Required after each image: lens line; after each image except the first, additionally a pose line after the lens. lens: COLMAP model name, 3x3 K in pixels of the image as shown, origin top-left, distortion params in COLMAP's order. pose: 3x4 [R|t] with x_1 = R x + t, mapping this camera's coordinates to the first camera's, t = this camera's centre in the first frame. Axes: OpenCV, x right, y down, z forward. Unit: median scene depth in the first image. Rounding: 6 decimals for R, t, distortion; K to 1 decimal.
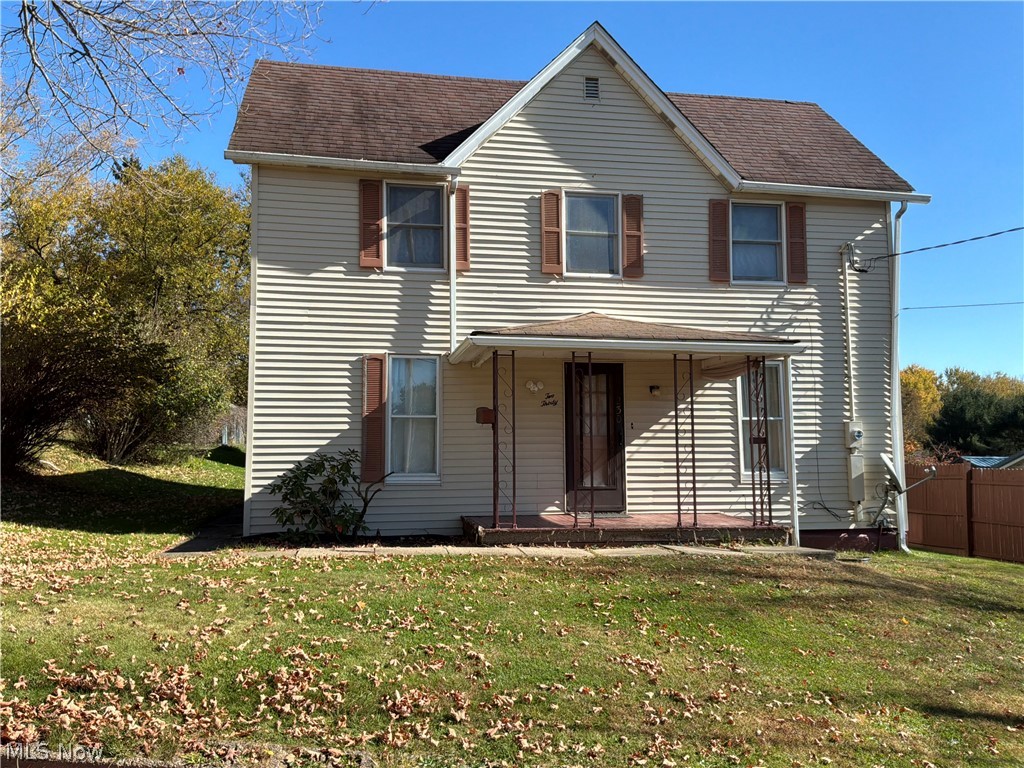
lens RADIAL K [[843.9, 0, 512.0], [0, 843.9, 384.0], [0, 0, 1]] dist [0.114589, -0.204744]
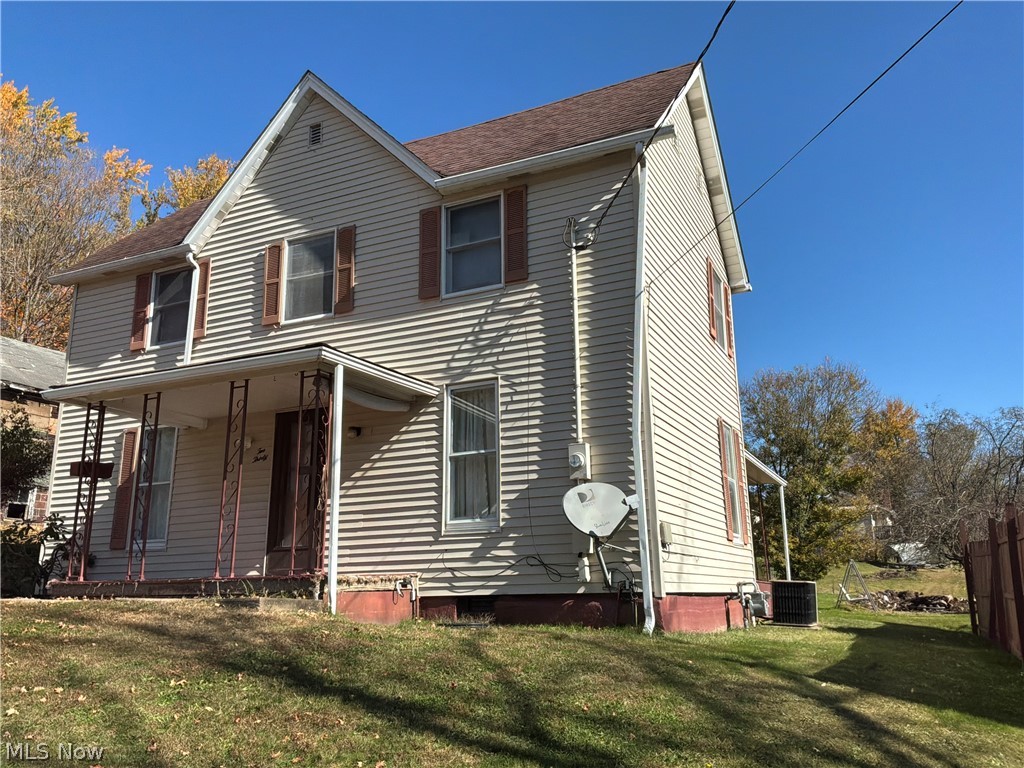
lens RADIAL K [[843.9, 0, 512.0], [0, 843.9, 384.0], [0, 0, 1]] dist [0.114589, -0.204744]
pose [[0.806624, -0.150924, -0.571472, 0.797115], [0.059558, 0.982684, -0.175459, 0.120124], [0.588057, 0.107494, 0.801645, 0.381292]]
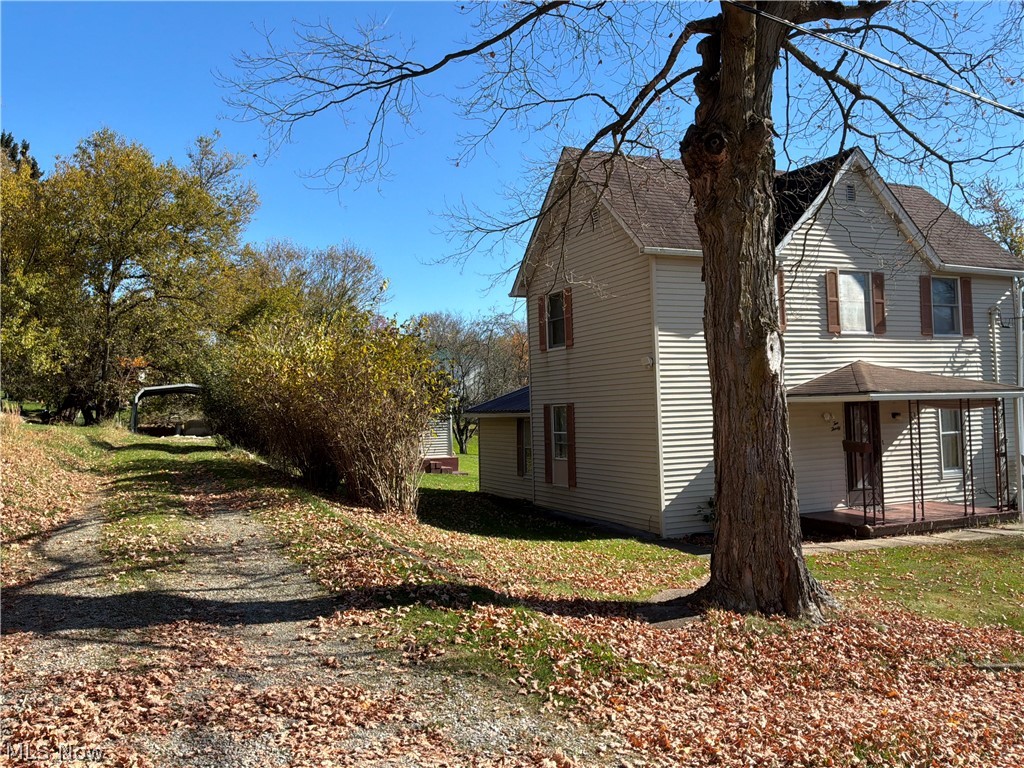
lens RADIAL K [[843.9, 0, 512.0], [0, 843.9, 384.0], [0, 0, 1]] dist [0.114589, -0.204744]
pose [[0.967079, -0.017753, 0.253858, -0.782320], [0.003549, 0.998407, 0.056303, -0.124149], [-0.254453, -0.053549, 0.965602, -0.188494]]
